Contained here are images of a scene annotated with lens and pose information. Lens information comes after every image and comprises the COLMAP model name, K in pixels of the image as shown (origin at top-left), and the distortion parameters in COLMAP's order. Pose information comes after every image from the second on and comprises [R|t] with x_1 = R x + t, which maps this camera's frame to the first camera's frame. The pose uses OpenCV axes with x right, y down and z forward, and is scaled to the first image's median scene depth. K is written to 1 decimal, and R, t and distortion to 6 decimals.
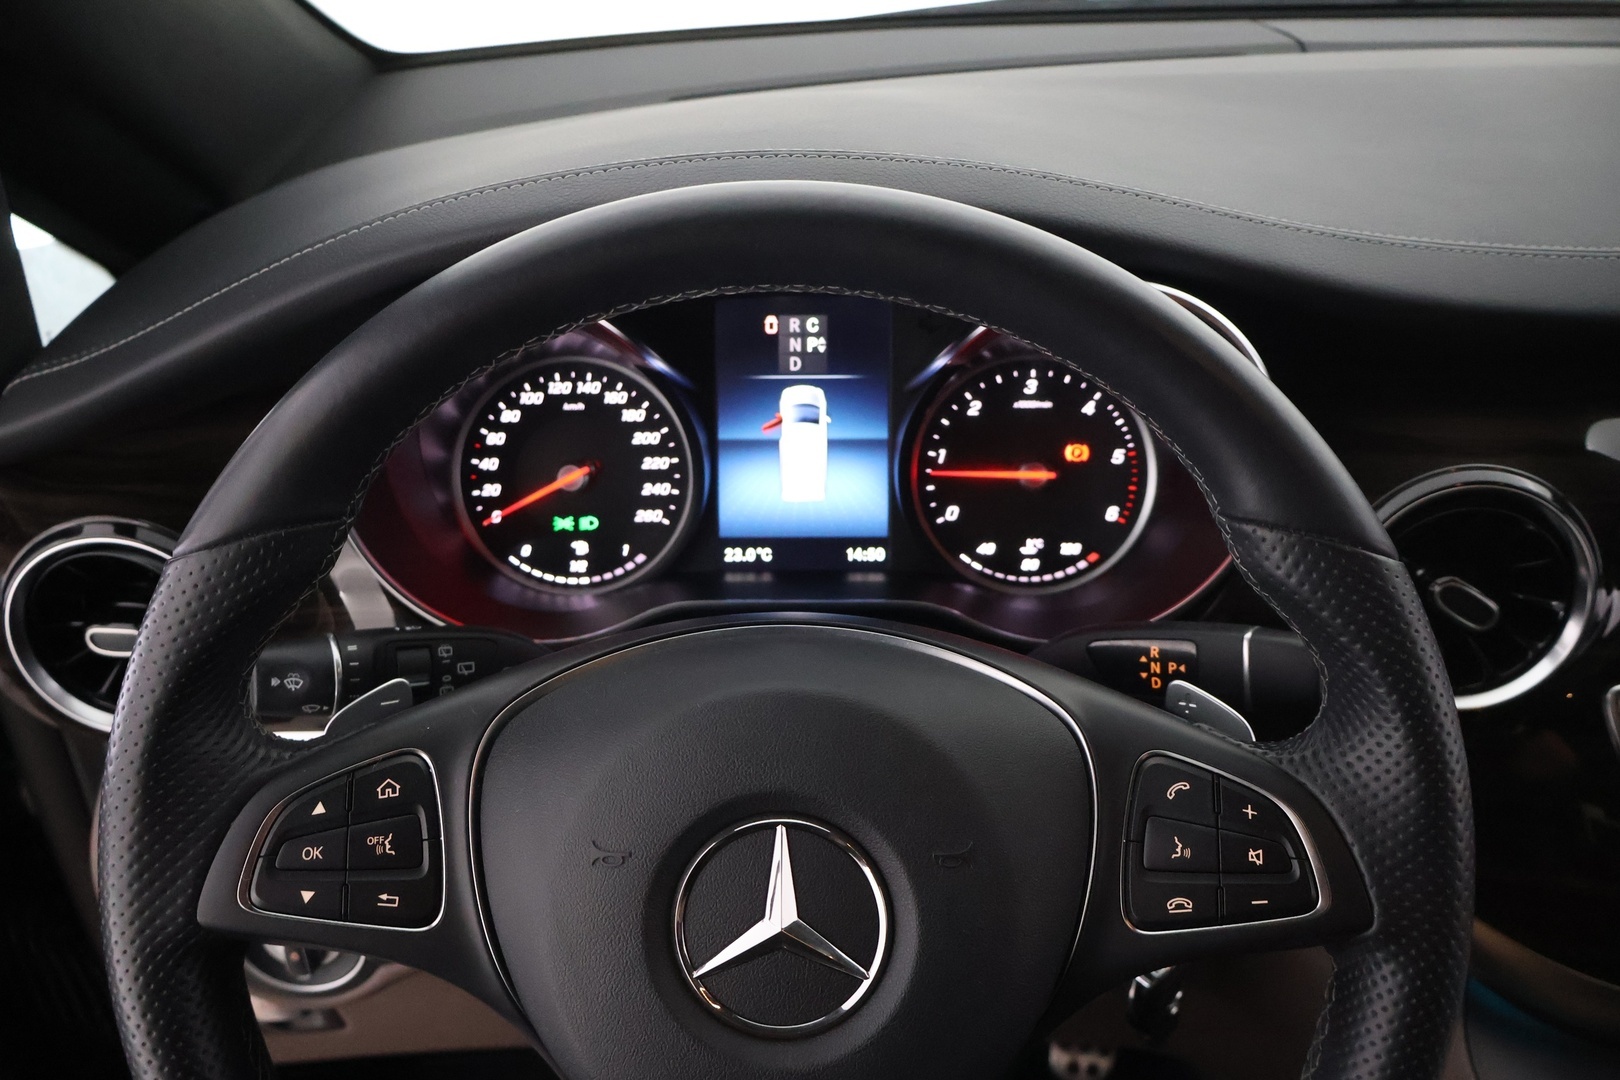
lens RADIAL K [[1365.5, 0, 809.2], [0, 1365.5, 532.4], [0, 0, 1]] dist [0.025147, 0.006916]
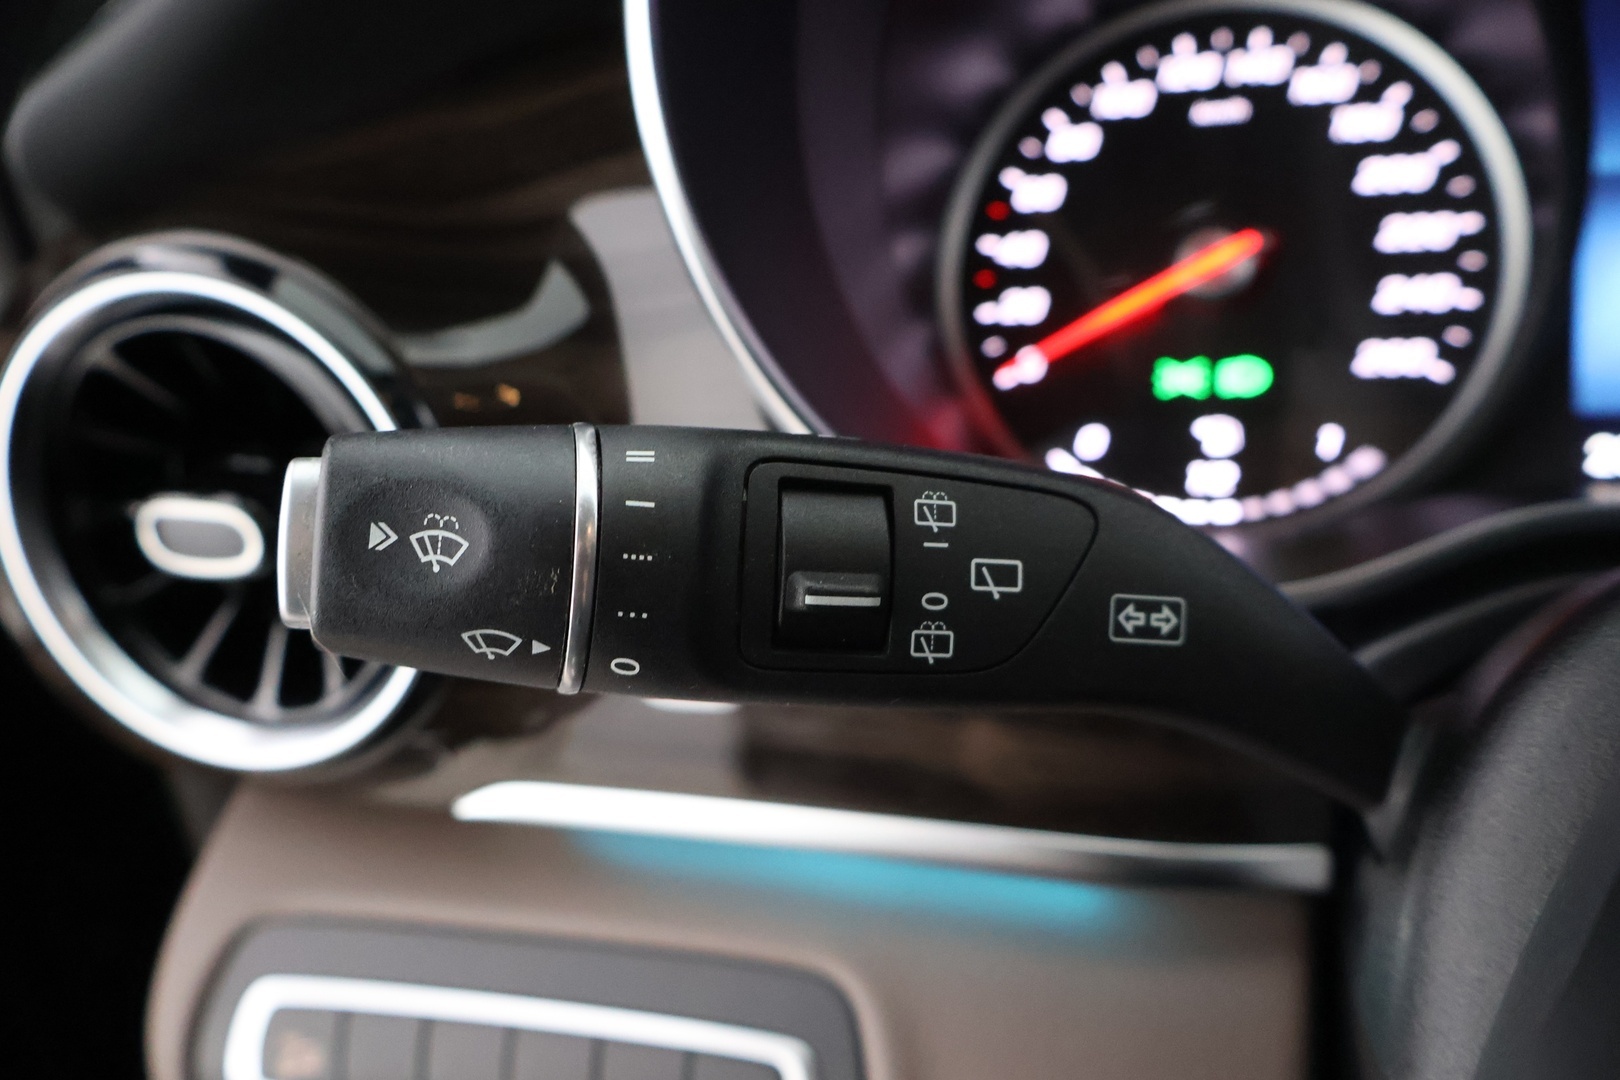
lens RADIAL K [[1365.5, 0, 803.7], [0, 1365.5, 540.7], [0, 0, 1]] dist [0.025147, 0.006916]
pose [[0.949822, 0.029254, -0.311421, -0.157522], [-0.065999, 0.991946, -0.108112, 0.101036], [0.305750, 0.123241, 0.944102, 0.558425]]
